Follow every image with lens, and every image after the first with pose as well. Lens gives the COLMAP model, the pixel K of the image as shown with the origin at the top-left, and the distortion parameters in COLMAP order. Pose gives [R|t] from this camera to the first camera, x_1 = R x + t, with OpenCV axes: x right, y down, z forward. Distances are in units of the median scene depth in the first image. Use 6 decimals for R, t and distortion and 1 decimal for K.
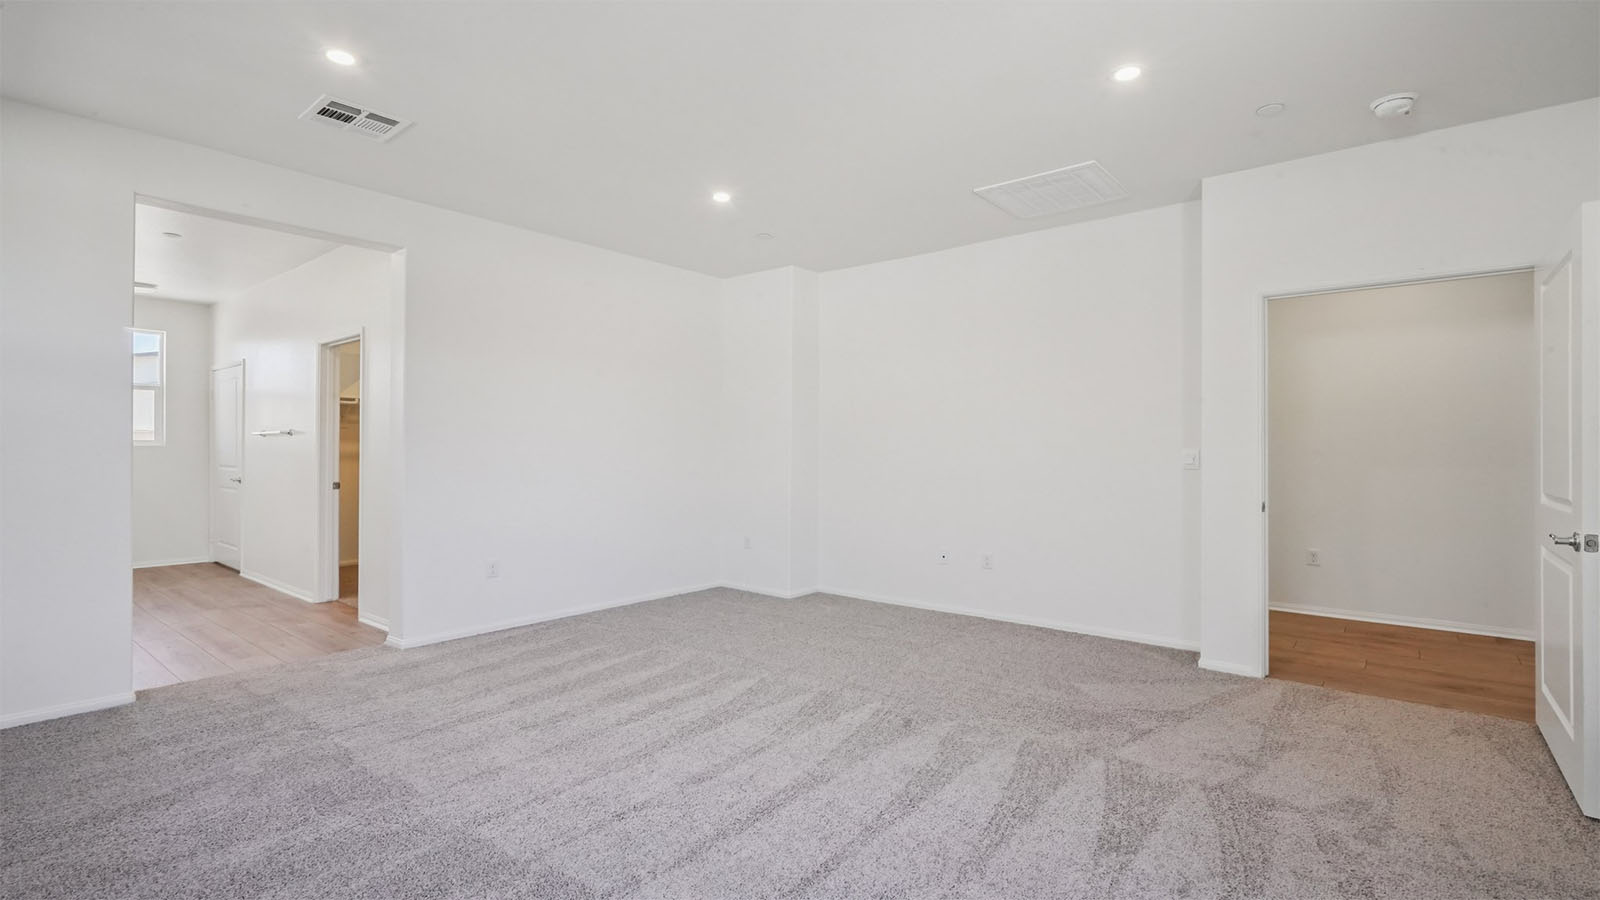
lens RADIAL K [[731.6, 0, 802.4], [0, 731.6, 446.5], [0, 0, 1]] dist [0.000166, 0.000057]
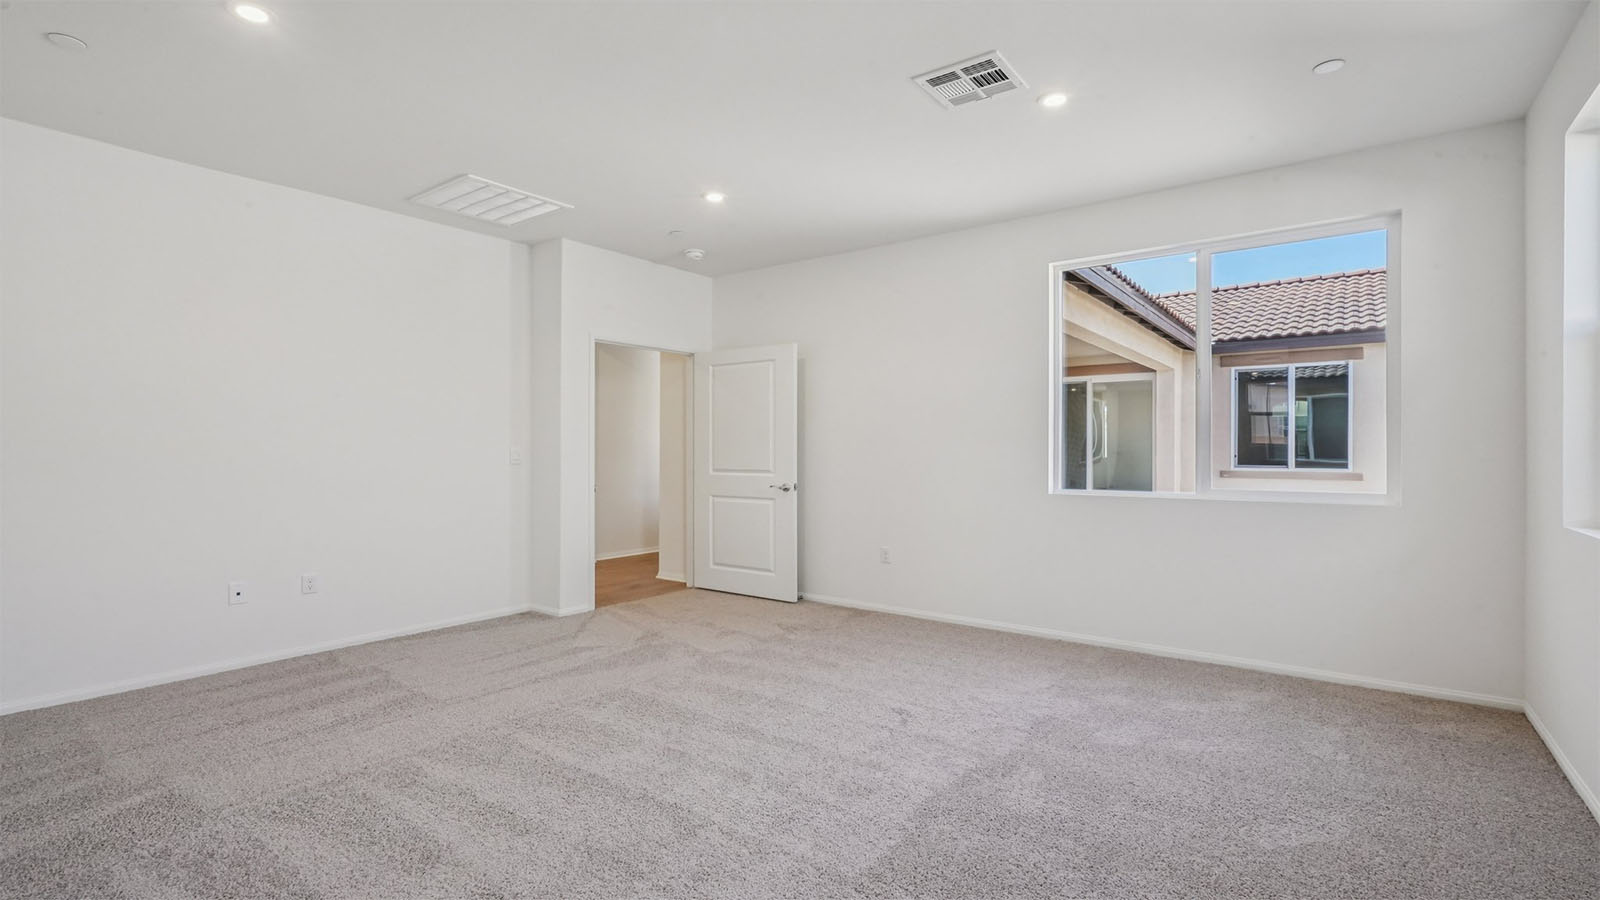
lens RADIAL K [[731.6, 0, 802.4], [0, 731.6, 446.5], [0, 0, 1]] dist [0.000166, 0.000057]
pose [[-0.043633, 0.005422, 0.999033, -0.853832], [-0.006635, 0.999962, -0.005717, 0.007043], [-0.999026, -0.006878, -0.043596, 0.708461]]
